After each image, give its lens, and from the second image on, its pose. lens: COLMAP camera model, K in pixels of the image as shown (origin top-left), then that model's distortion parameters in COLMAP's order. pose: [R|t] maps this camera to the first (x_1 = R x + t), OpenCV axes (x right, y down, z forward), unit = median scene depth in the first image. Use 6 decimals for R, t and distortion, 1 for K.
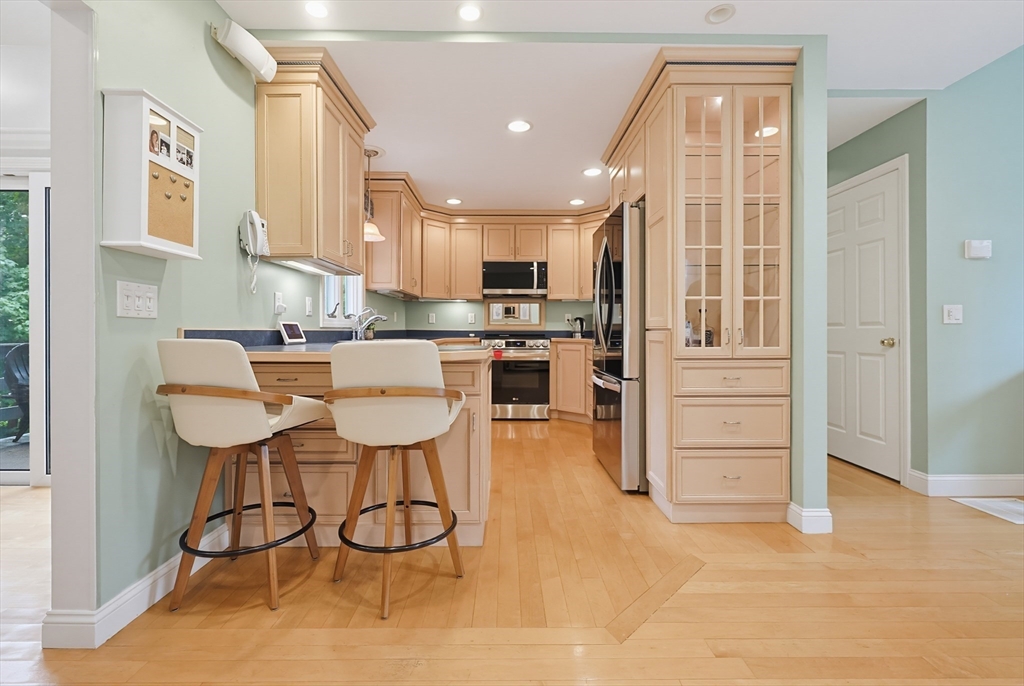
lens RADIAL K [[442.9, 0, 510.9], [0, 442.9, 335.9], [0, 0, 1]] dist [0.002418, -0.000783]
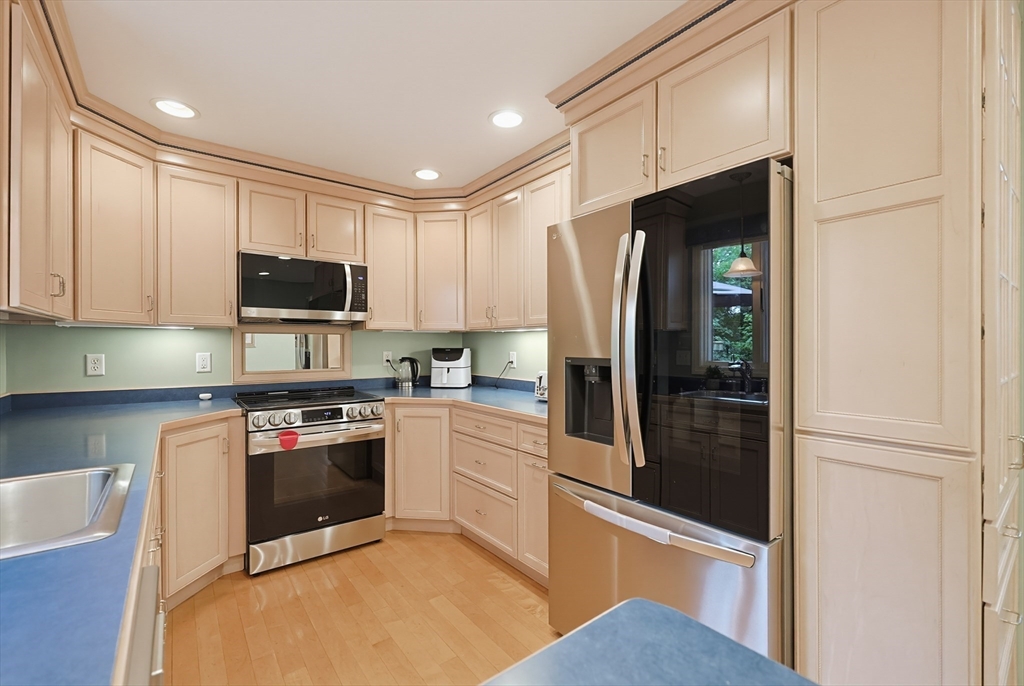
lens RADIAL K [[442.9, 0, 514.4], [0, 442.9, 345.4], [0, 0, 1]] dist [0.002418, -0.000783]
pose [[0.792688, -0.003951, 0.609615, -0.122842], [0.006269, 0.999979, -0.001671, -0.059001], [-0.609596, 0.005146, 0.792696, 0.409598]]
